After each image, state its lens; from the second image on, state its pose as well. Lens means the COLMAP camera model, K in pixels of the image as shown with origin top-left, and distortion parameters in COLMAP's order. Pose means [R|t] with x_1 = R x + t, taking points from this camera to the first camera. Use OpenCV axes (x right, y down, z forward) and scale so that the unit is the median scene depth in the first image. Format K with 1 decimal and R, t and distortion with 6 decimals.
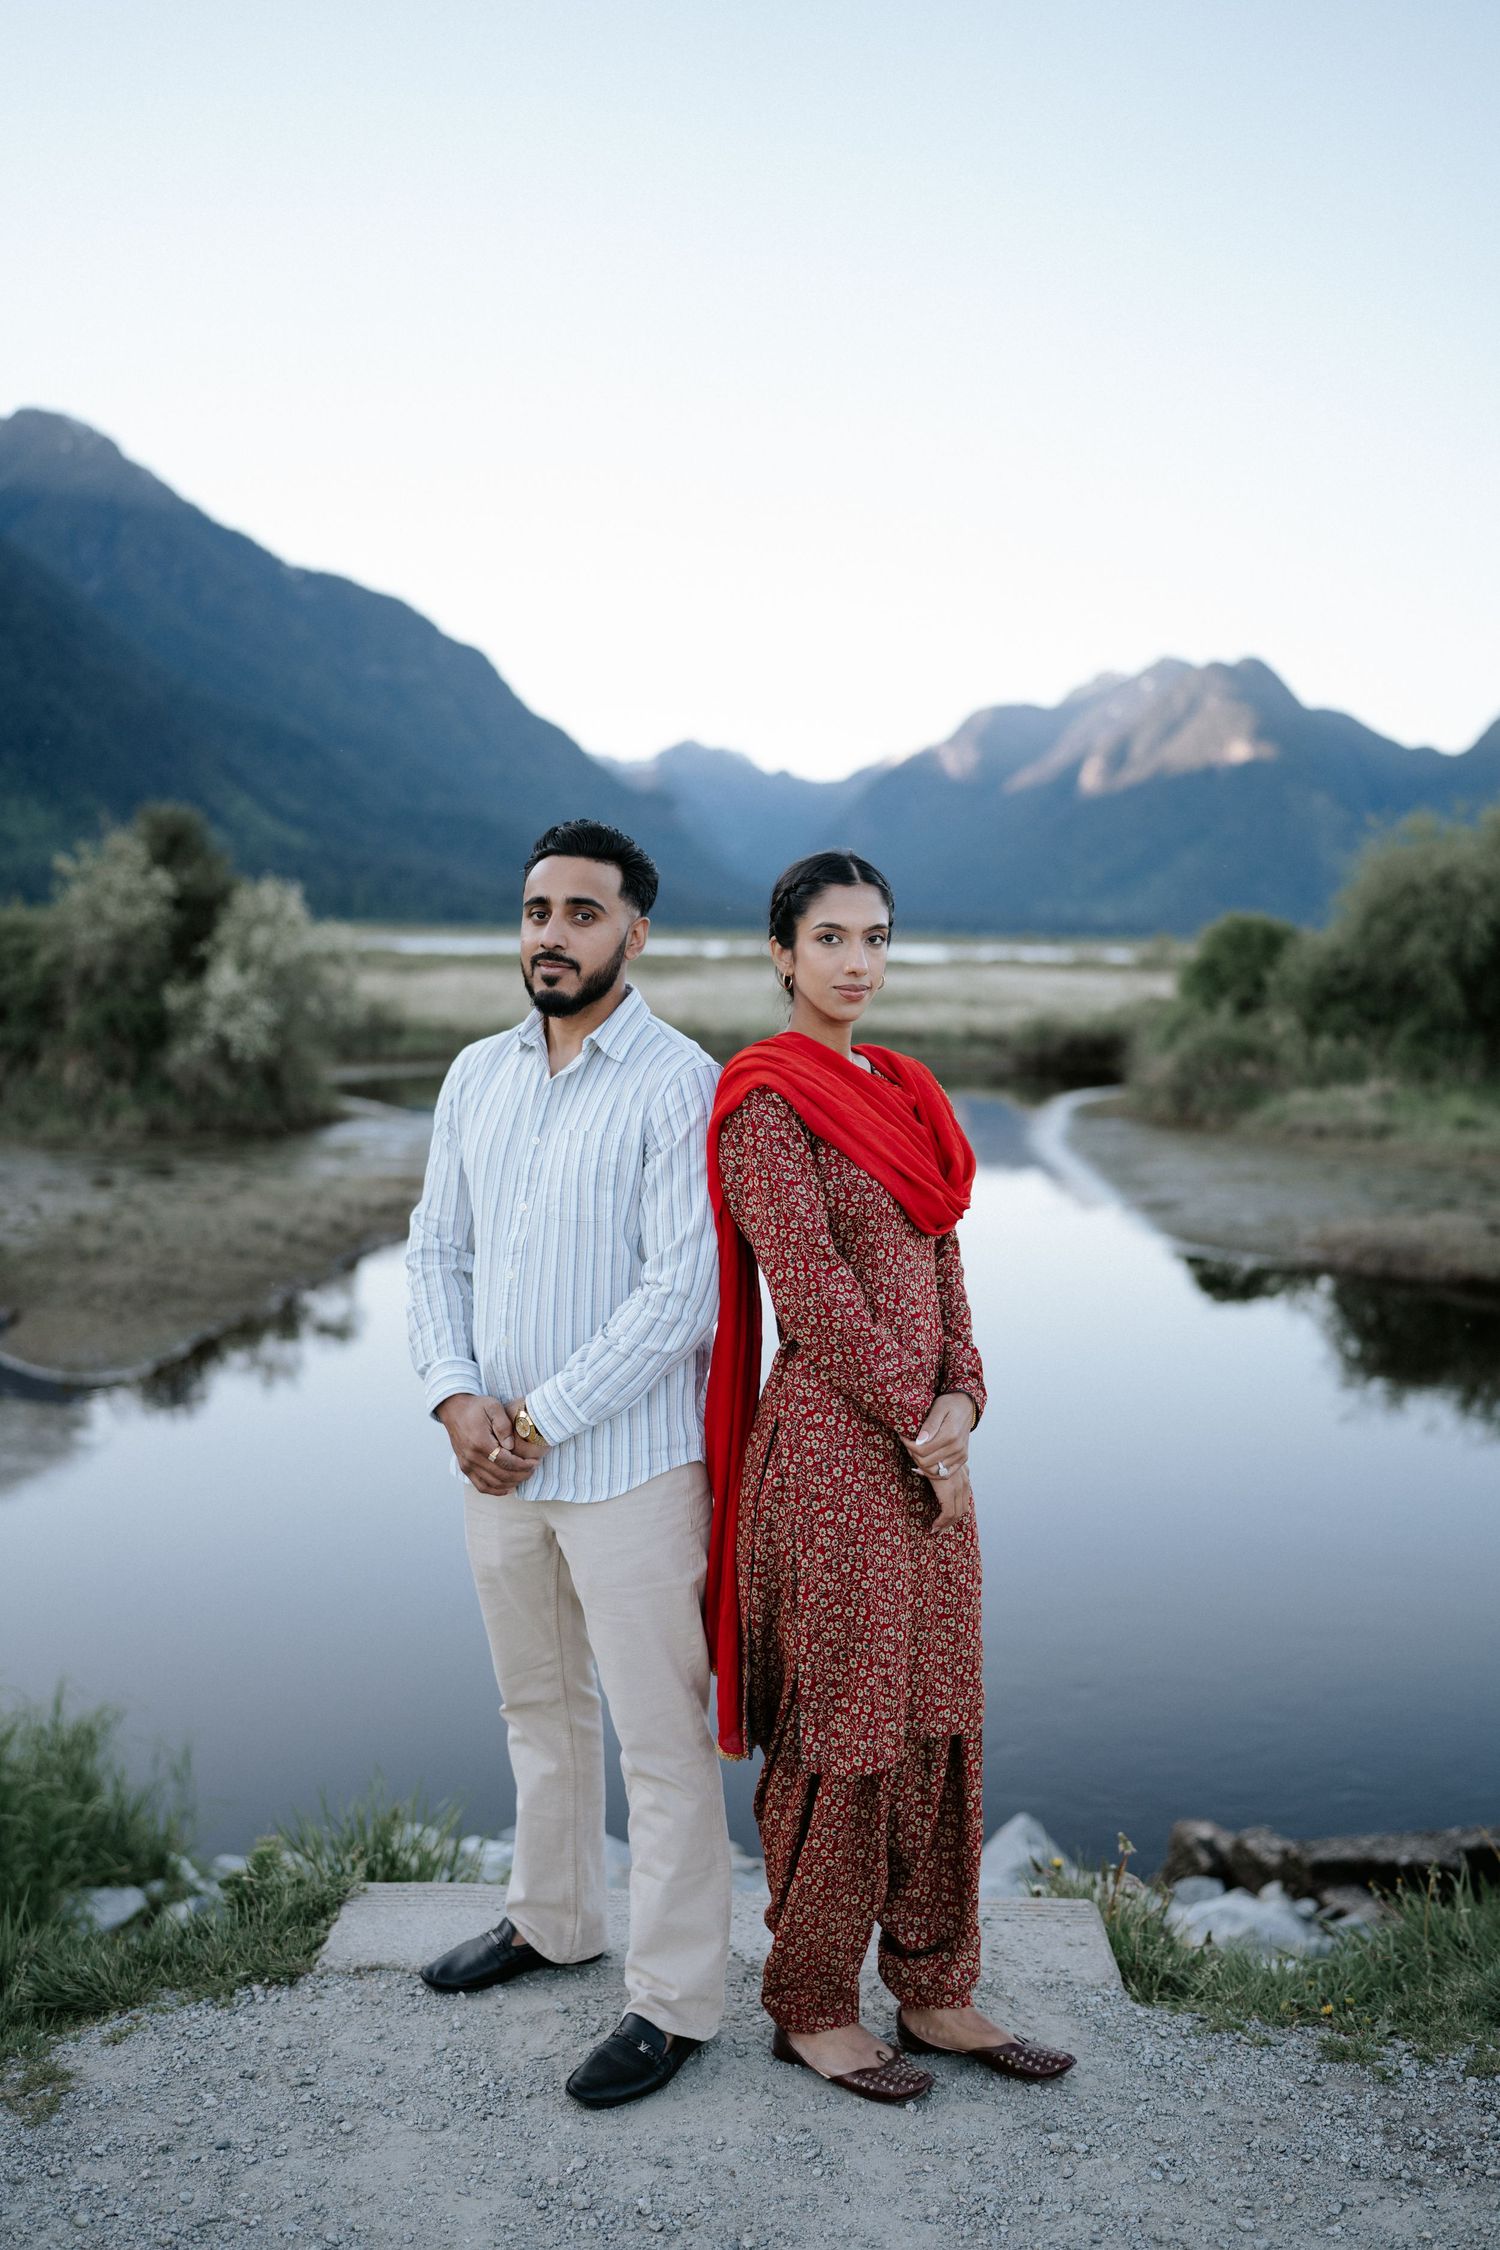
lens RADIAL K [[2194.5, 0, 772.3], [0, 2194.5, 1118.3], [0, 0, 1]] dist [-0.029897, 0.147651]
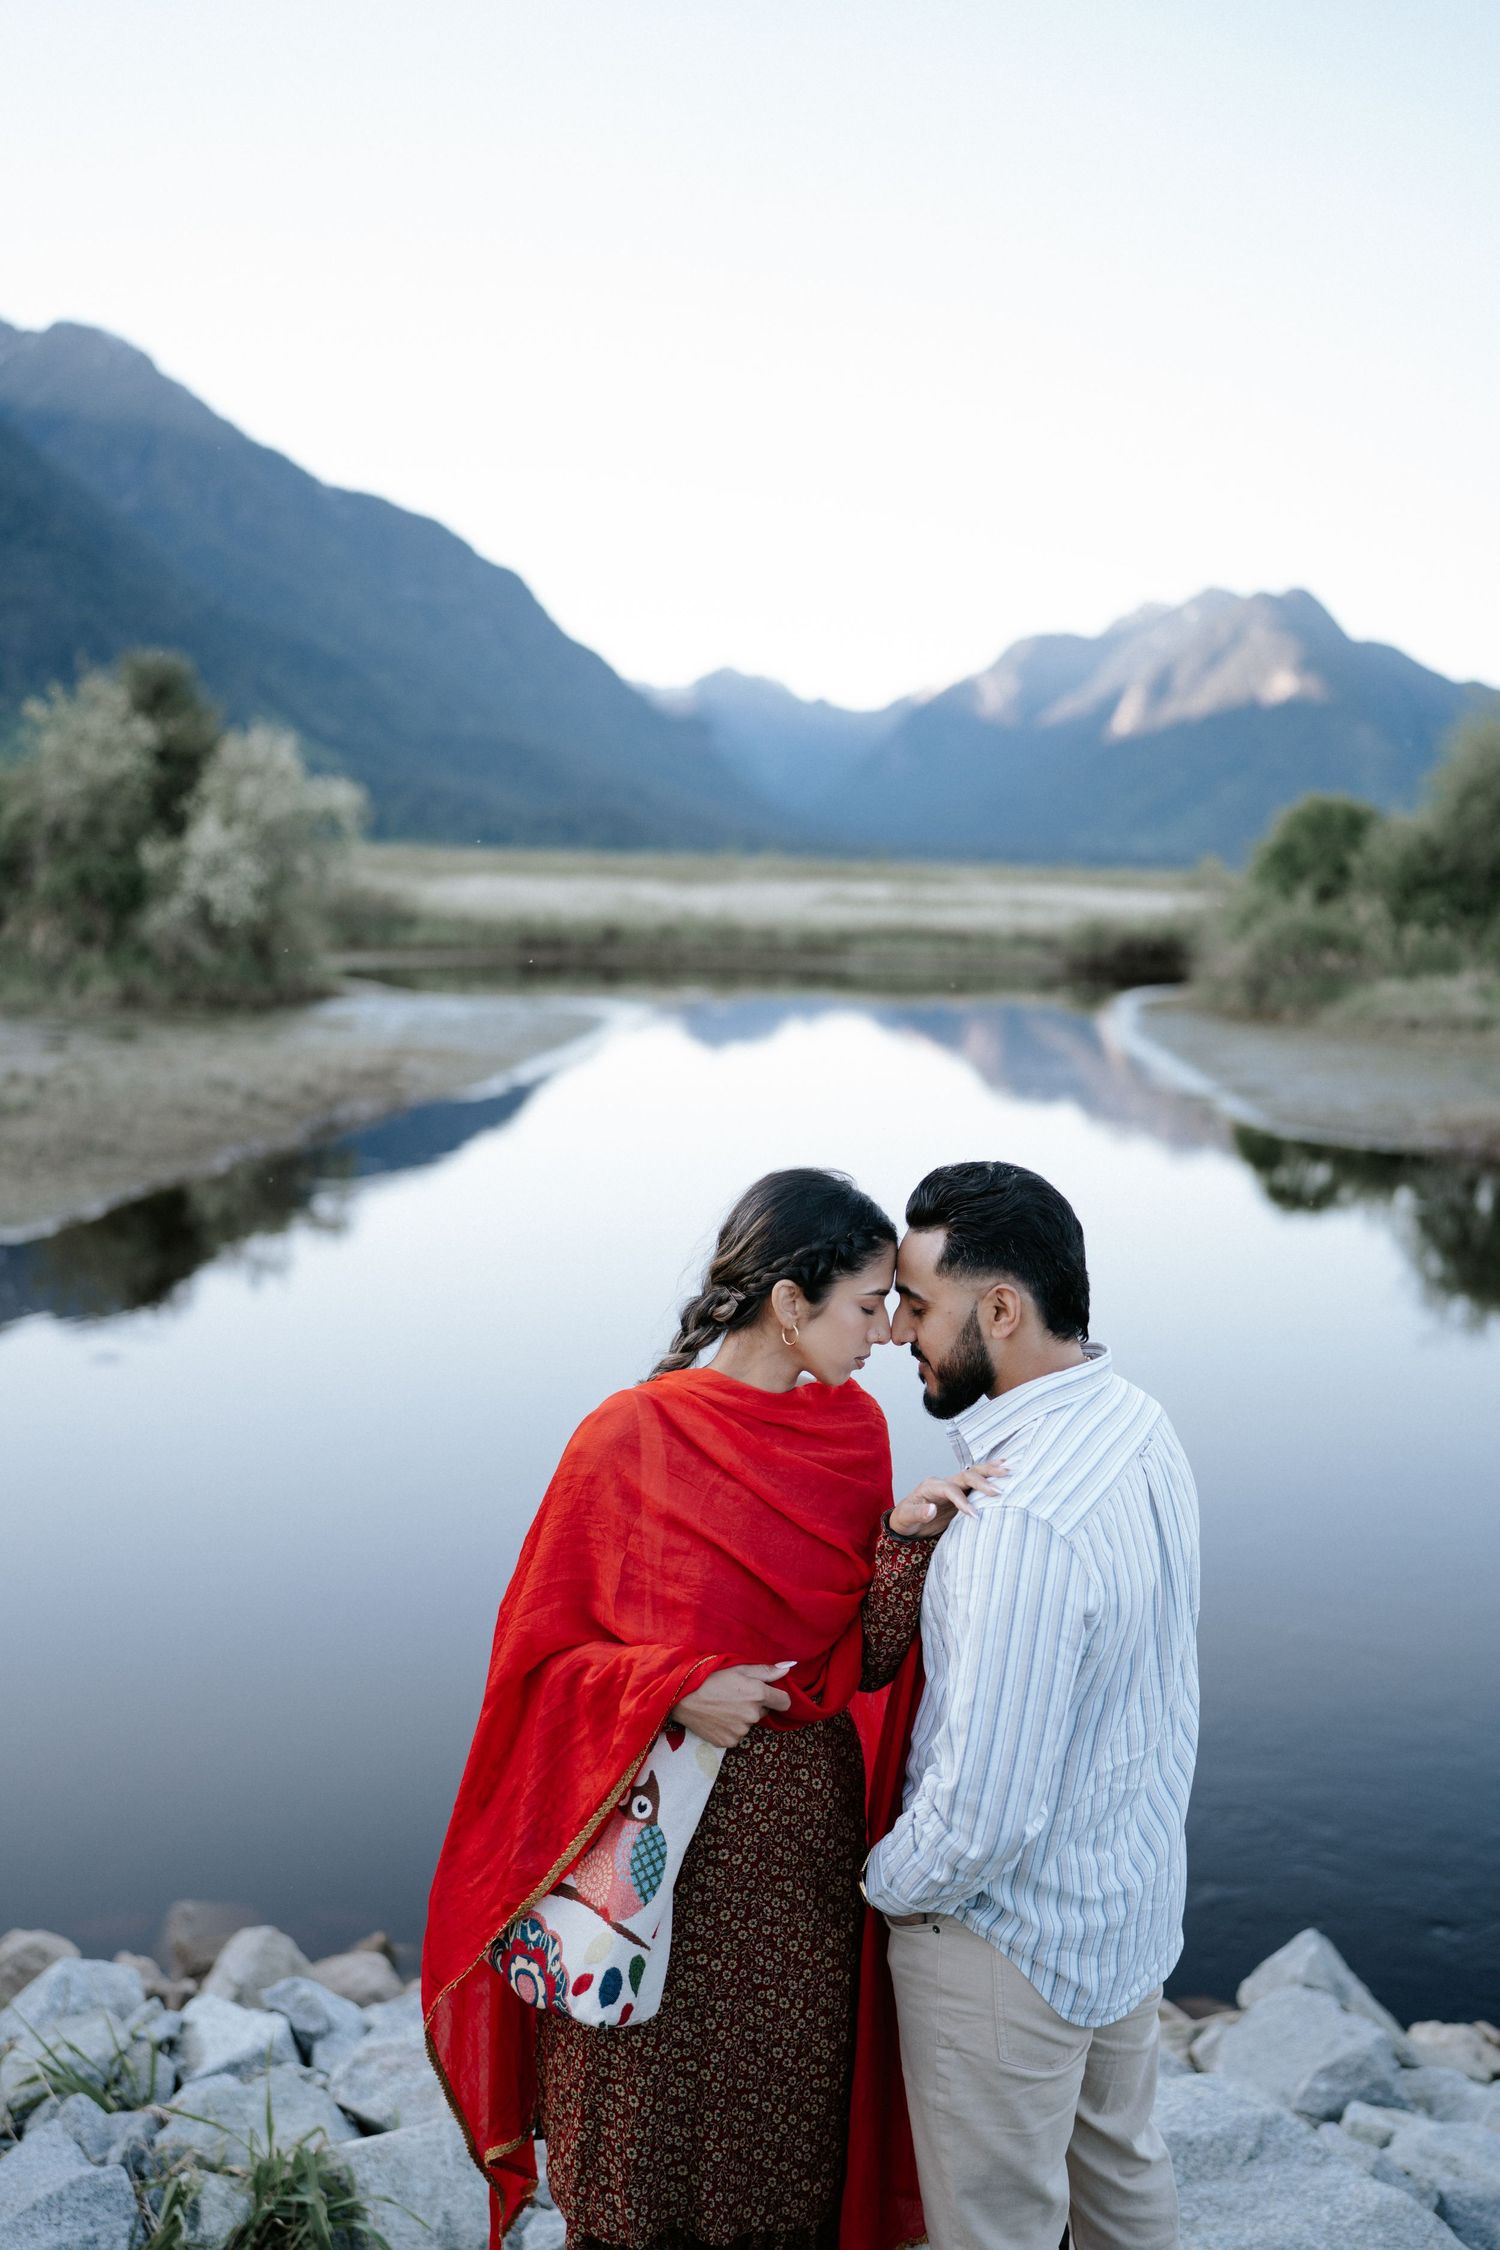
lens RADIAL K [[2166.3, 0, 774.7], [0, 2166.3, 1131.7], [0, 0, 1]] dist [-0.037601, 0.135591]
pose [[0.999815, 0.014053, -0.013134, -0.002098], [-0.013589, 0.999303, 0.034755, 0.023519], [0.013614, -0.034570, 0.999310, 0.102259]]
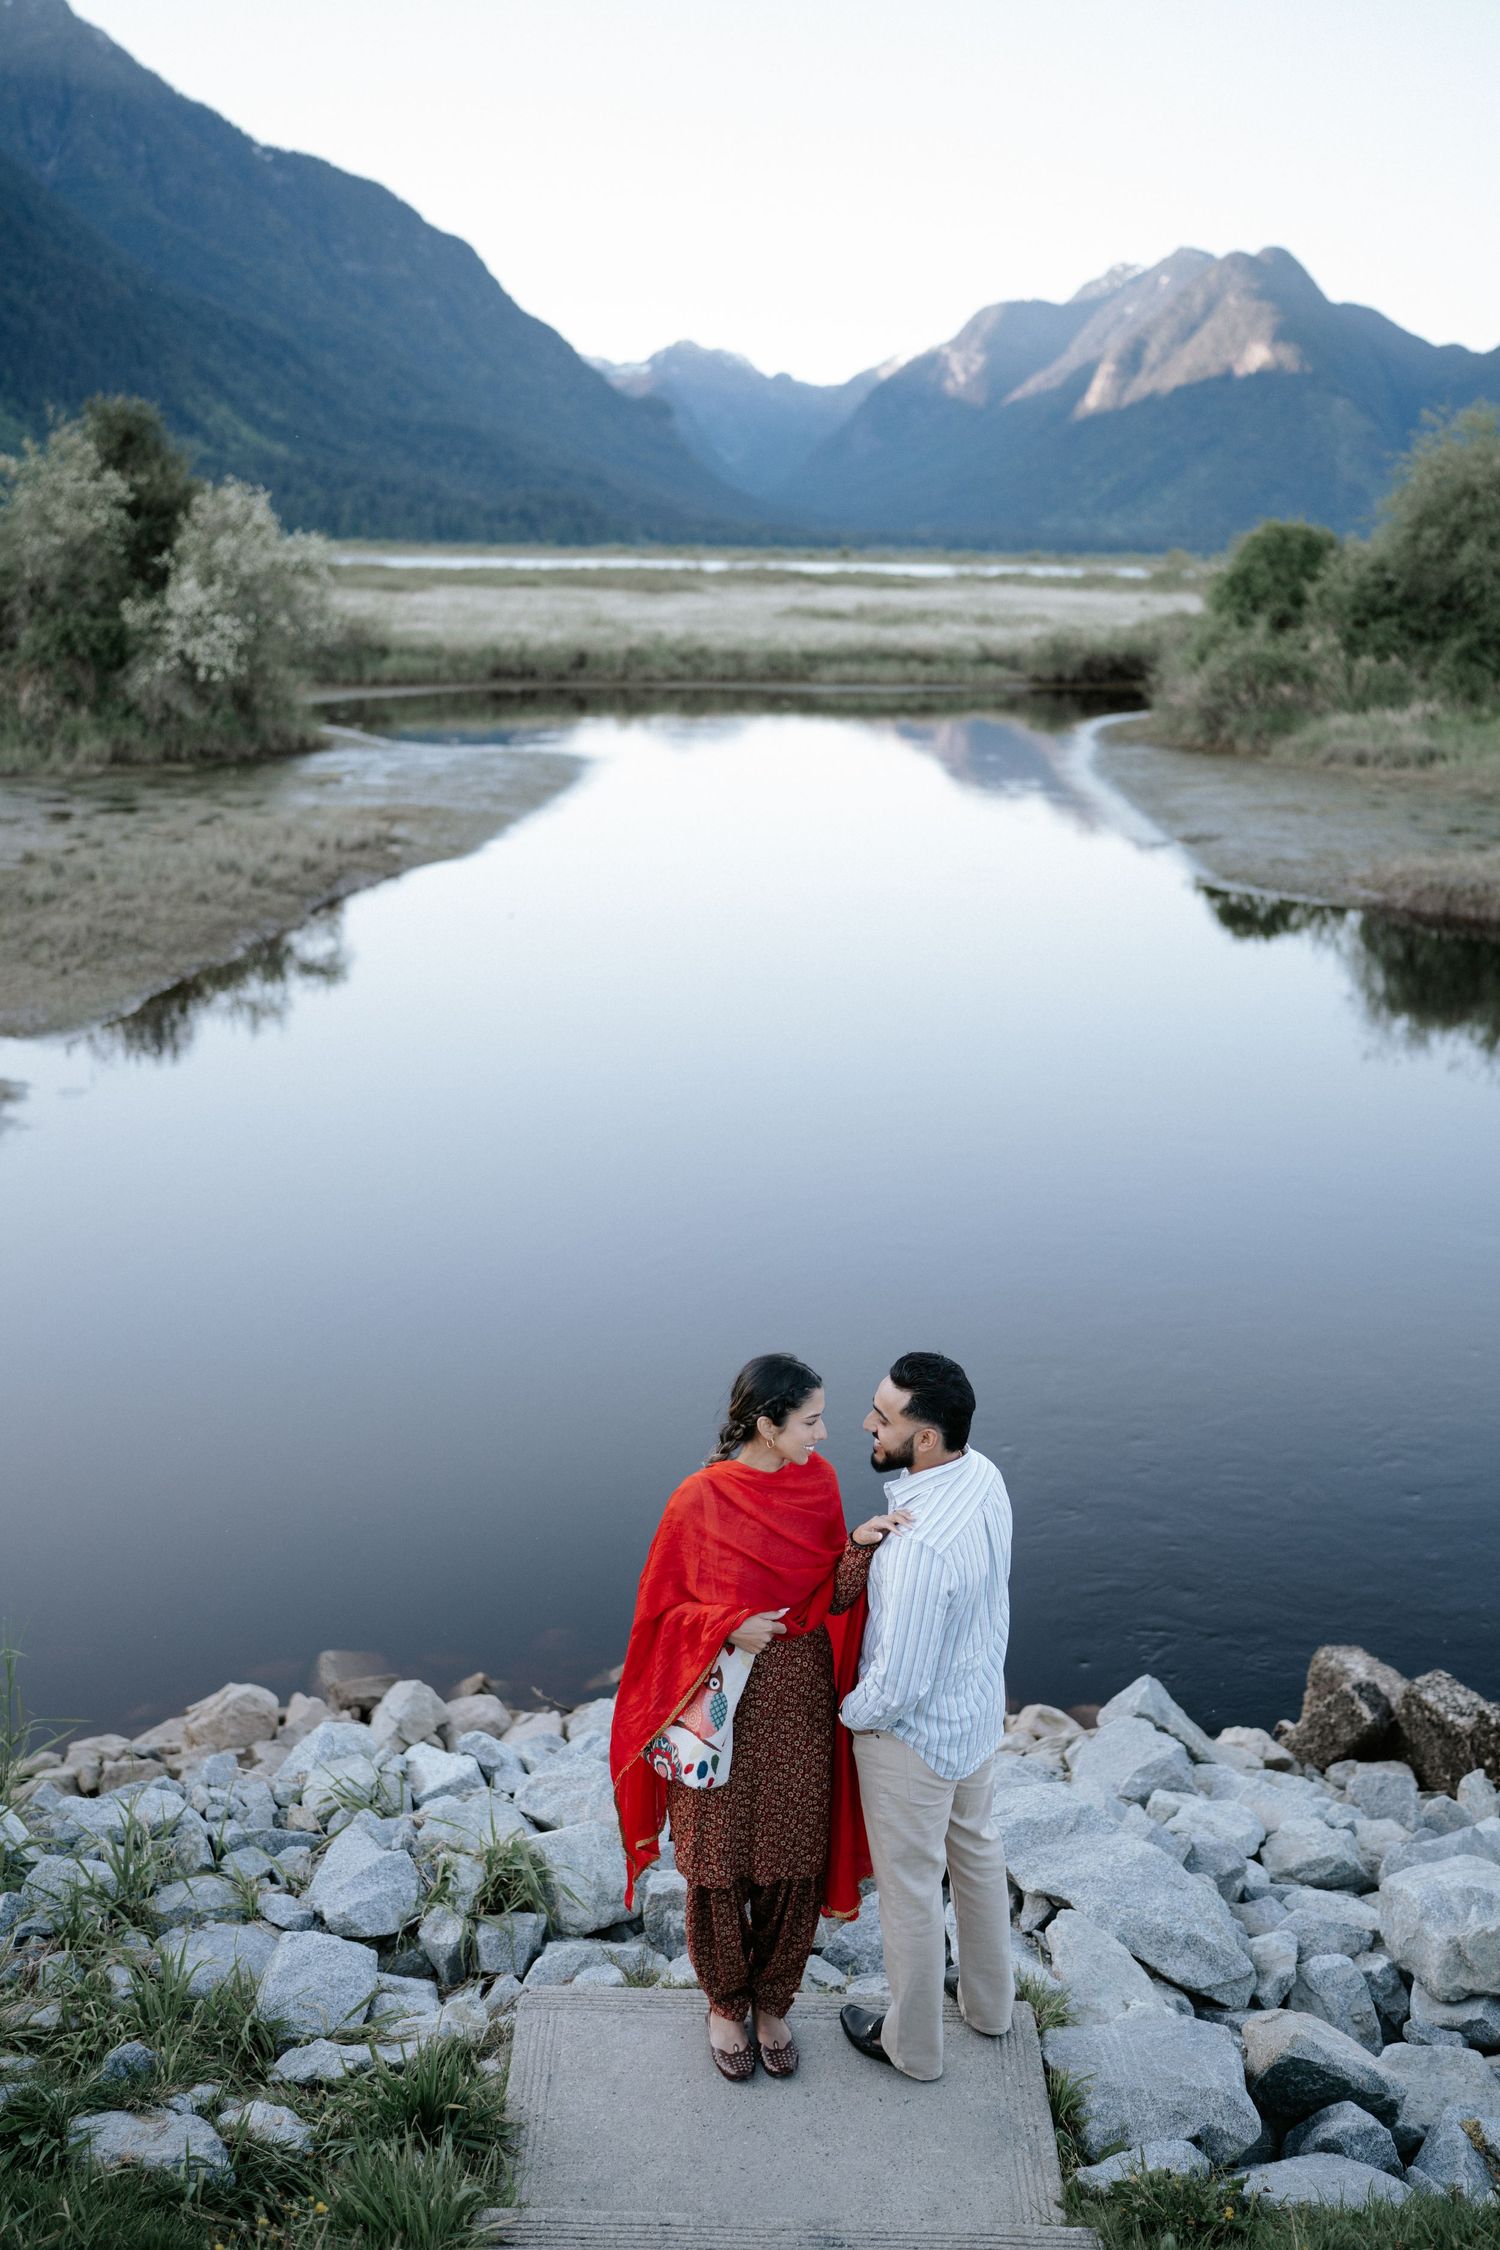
lens RADIAL K [[2166.3, 0, 774.7], [0, 2166.3, 1131.7], [0, 0, 1]] dist [-0.037601, 0.135591]
pose [[0.999997, -0.002133, 0.001262, -0.003260], [0.001876, 0.984195, 0.177076, -0.000809], [-0.001620, -0.177073, 0.984196, 0.059841]]
